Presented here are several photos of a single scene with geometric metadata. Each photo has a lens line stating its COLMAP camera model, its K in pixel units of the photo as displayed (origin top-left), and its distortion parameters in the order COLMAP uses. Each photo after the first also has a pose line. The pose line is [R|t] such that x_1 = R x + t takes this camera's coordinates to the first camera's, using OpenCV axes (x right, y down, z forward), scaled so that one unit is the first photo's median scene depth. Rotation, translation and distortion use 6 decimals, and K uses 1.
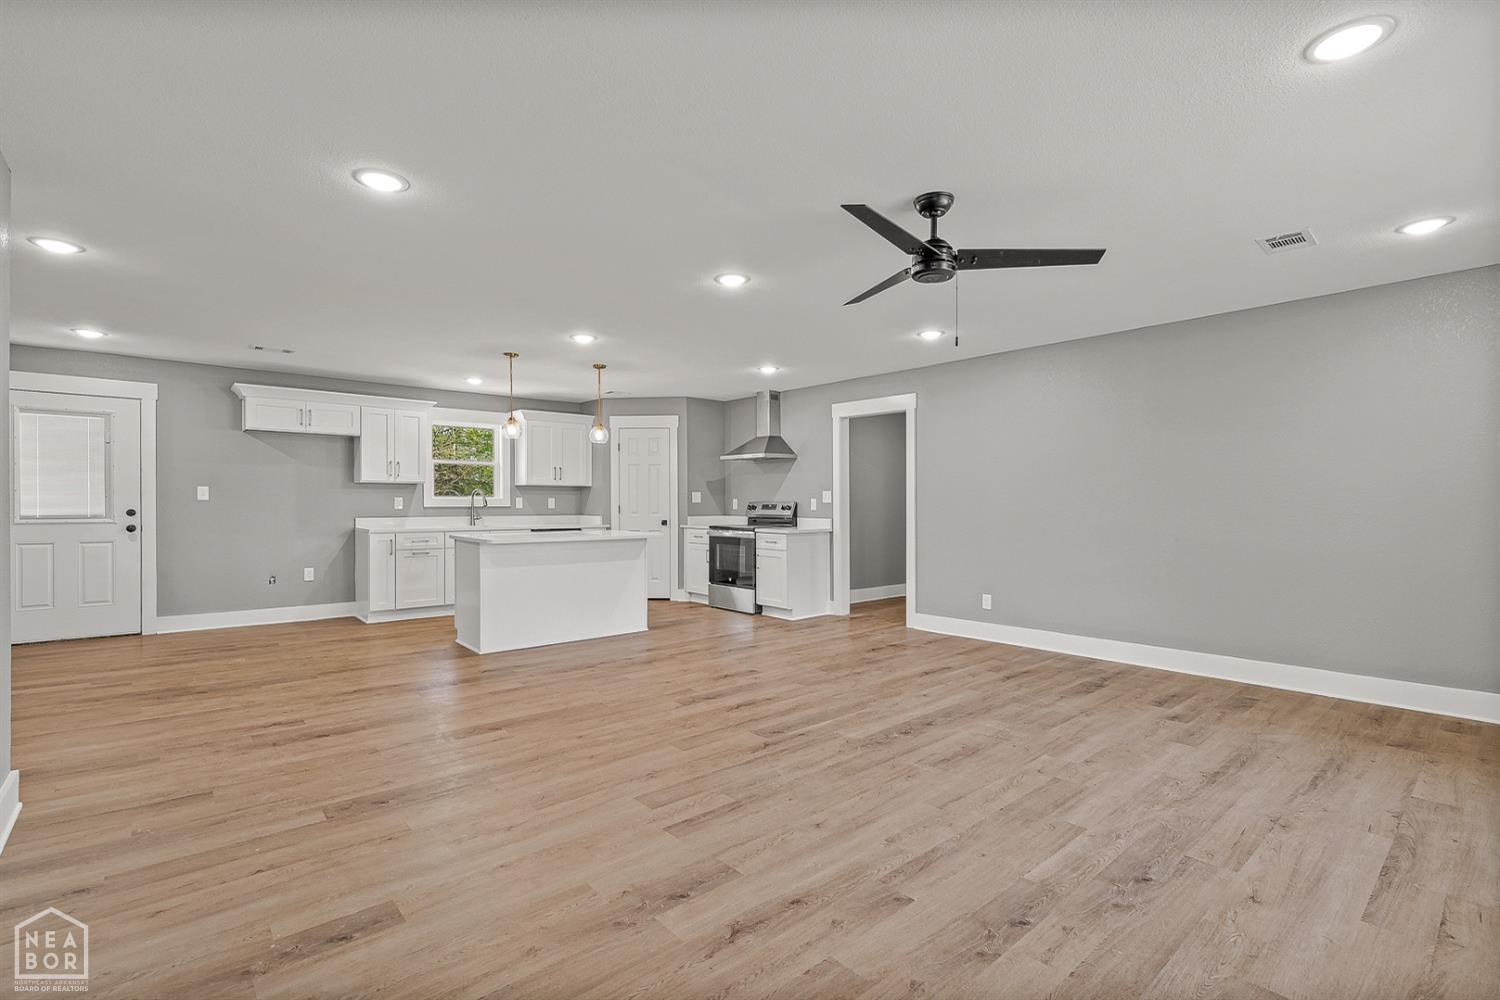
lens RADIAL K [[686.2, 0, 754.4], [0, 686.2, 502.2], [0, 0, 1]] dist [-0.007783, 0.004022]
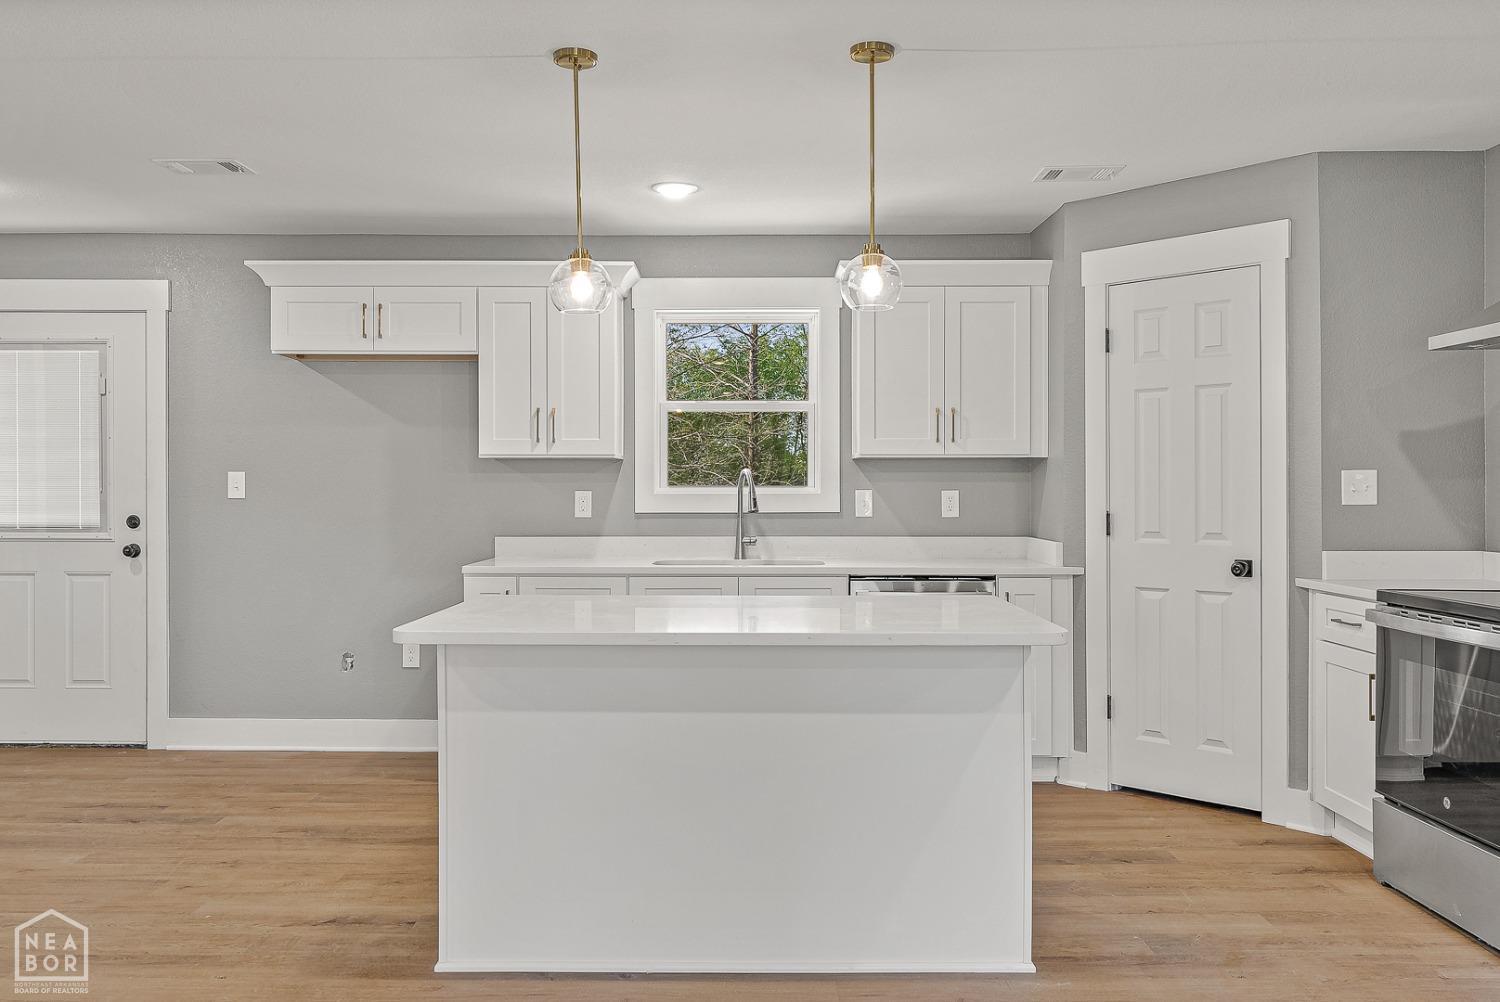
lens RADIAL K [[1198.4, 0, 753.5], [0, 1198.4, 497.5], [0, 0, 1]] dist [0.004490, -0.003873]
pose [[0.748424, 0.000771, -0.663220, 0.079927], [0.000855, 0.999997, 0.002127, -0.004892], [0.663220, -0.002159, 0.748422, 0.553328]]
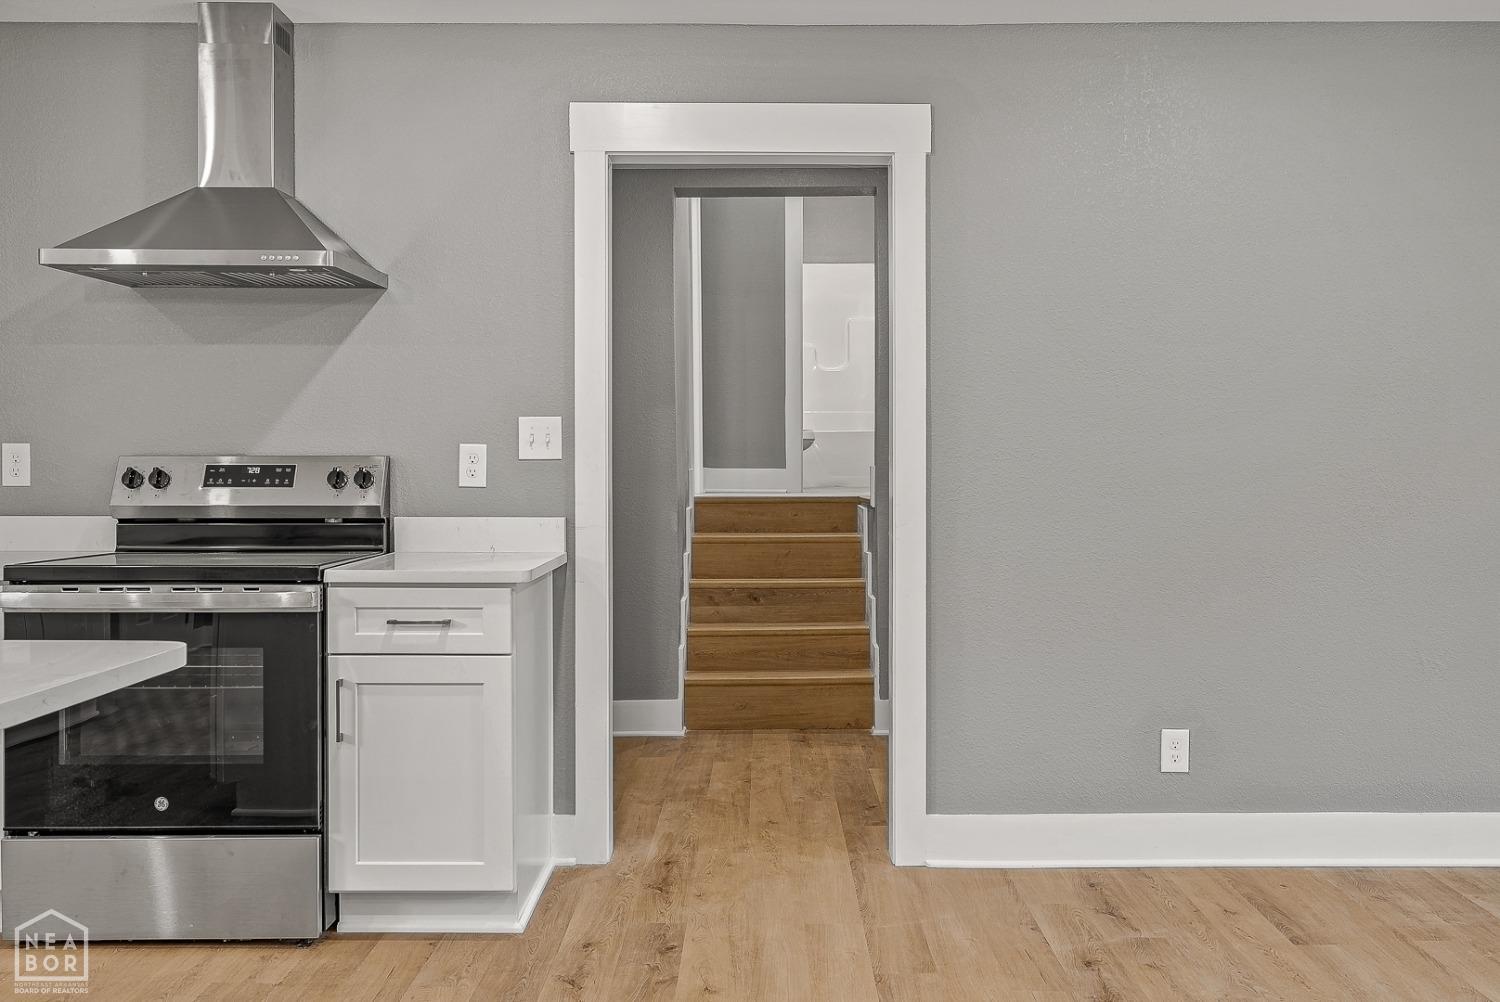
lens RADIAL K [[1339.9, 0, 757.3], [0, 1339.9, 475.2], [0, 0, 1]] dist [-0.001216, 0.028714]
pose [[0.660833, -0.006483, 0.750505, -0.264547], [0.000606, 0.999967, 0.008105, 0.003514], [-0.750533, -0.004902, 0.660815, 0.649344]]
